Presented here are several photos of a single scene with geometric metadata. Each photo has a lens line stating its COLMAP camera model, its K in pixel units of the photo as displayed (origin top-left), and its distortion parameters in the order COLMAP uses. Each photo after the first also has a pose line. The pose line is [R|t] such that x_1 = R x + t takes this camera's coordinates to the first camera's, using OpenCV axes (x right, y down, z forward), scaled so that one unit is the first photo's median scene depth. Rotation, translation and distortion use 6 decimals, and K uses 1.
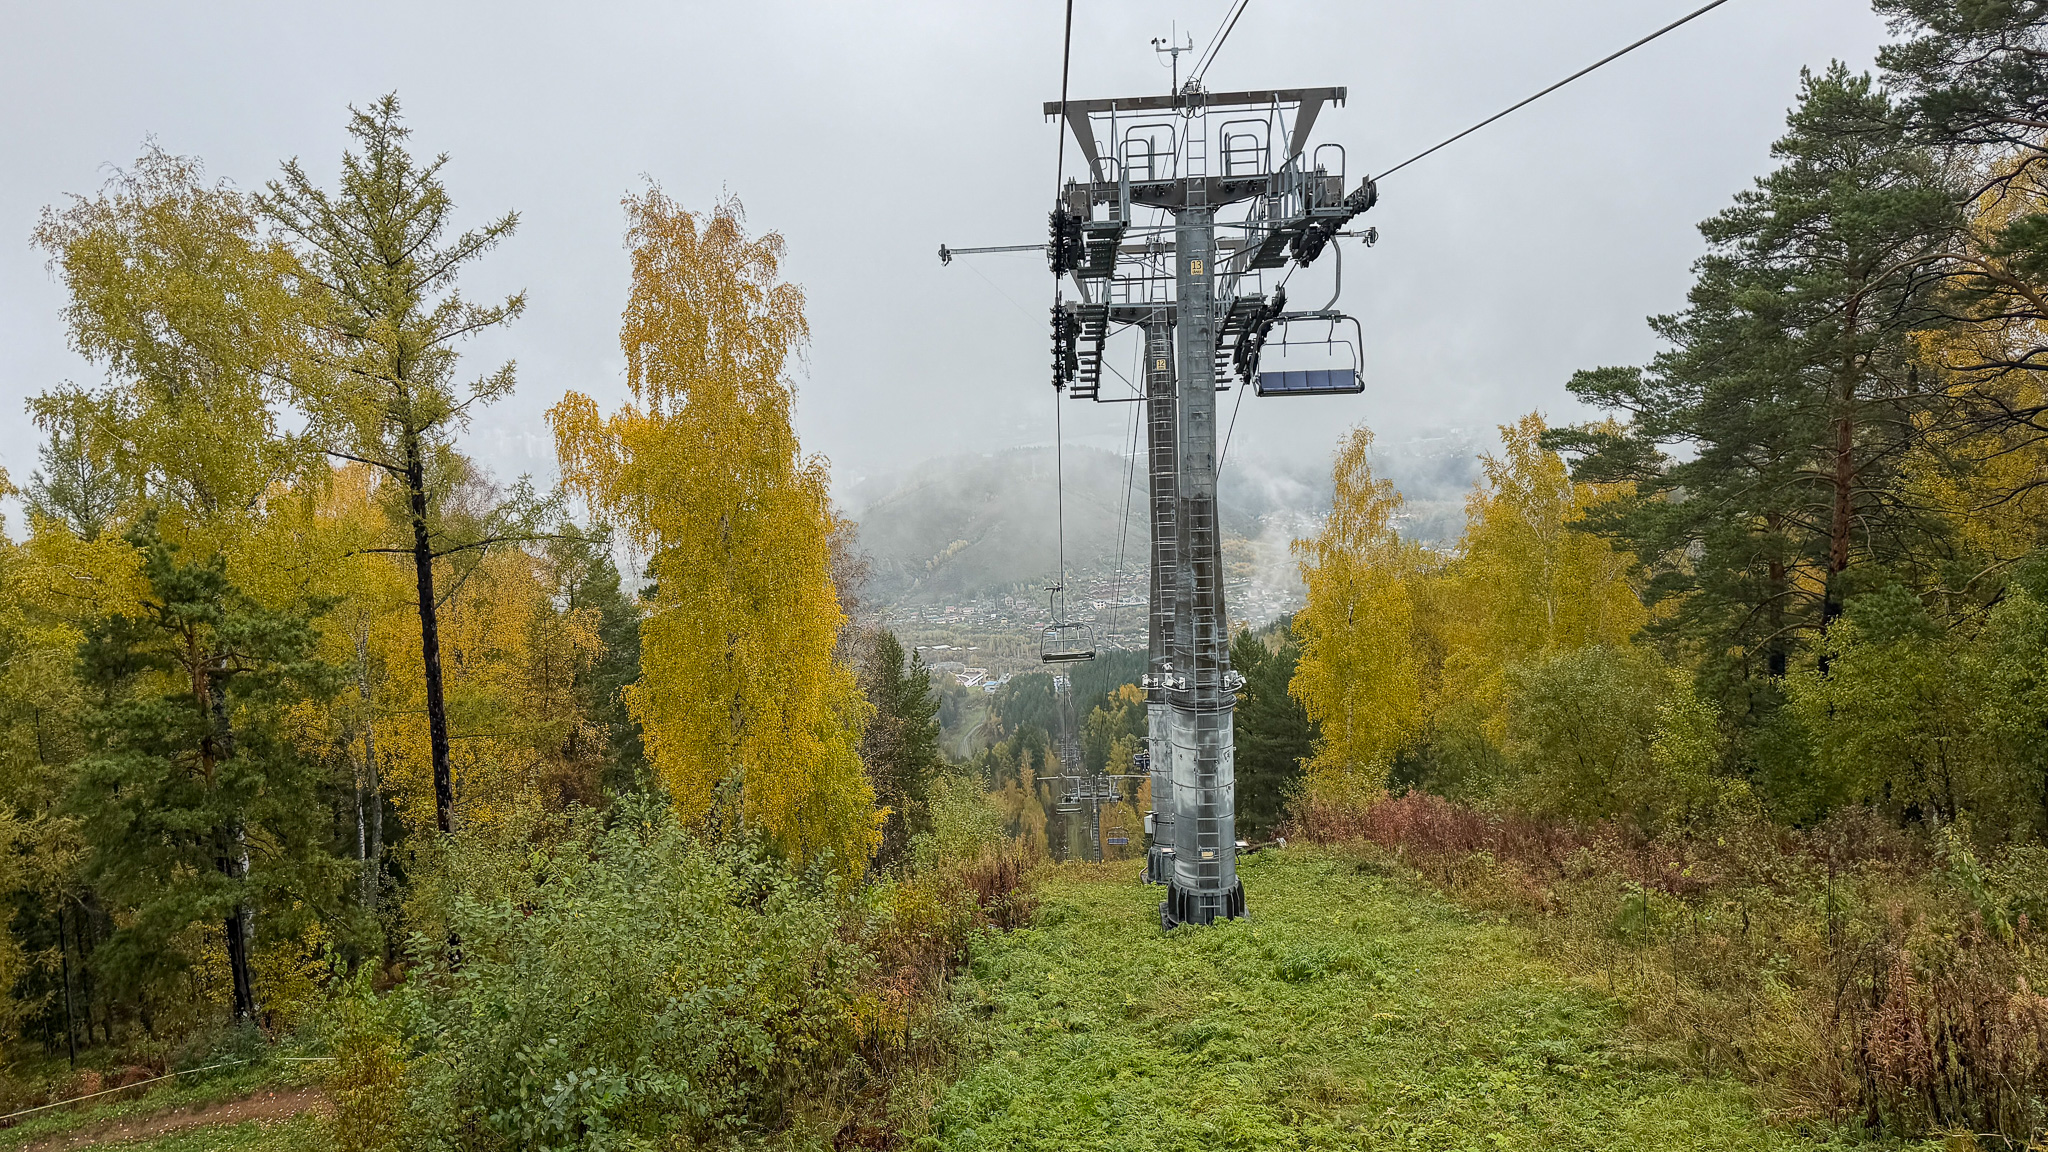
lens RADIAL K [[1405.3, 0, 1024.0], [0, 1405.3, 576.0], [0, 0, 1]] dist [0.091889, -0.134086]
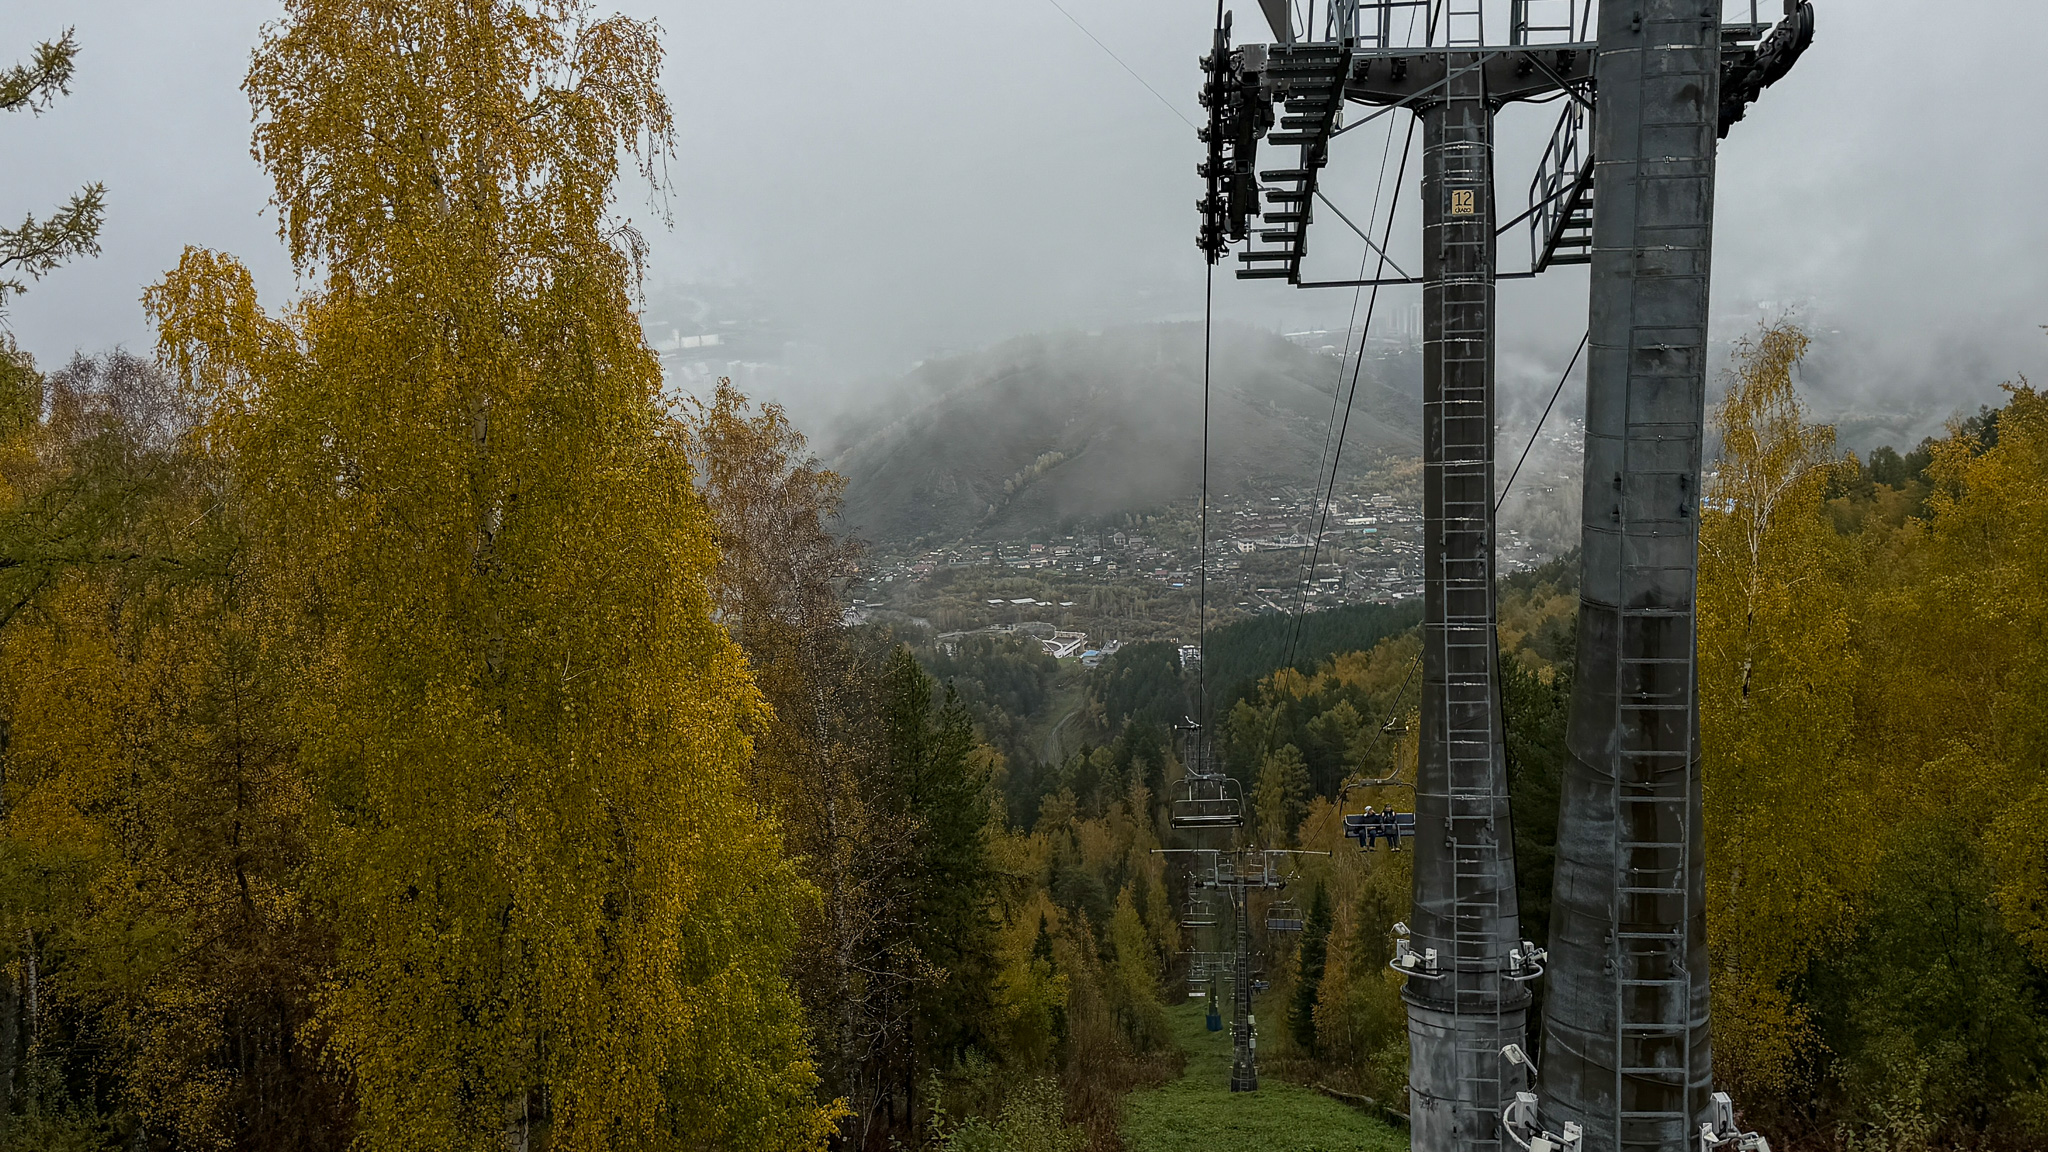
lens RADIAL K [[1970.5, 0, 1013.8], [0, 1970.5, 576.7], [0, 0, 1]] dist [0.132371, -0.281859]
pose [[0.997760, 0.021055, -0.063503, 0.004019], [-0.018708, 0.999128, 0.037339, -0.054190], [0.064234, -0.036067, 0.997283, 0.369491]]
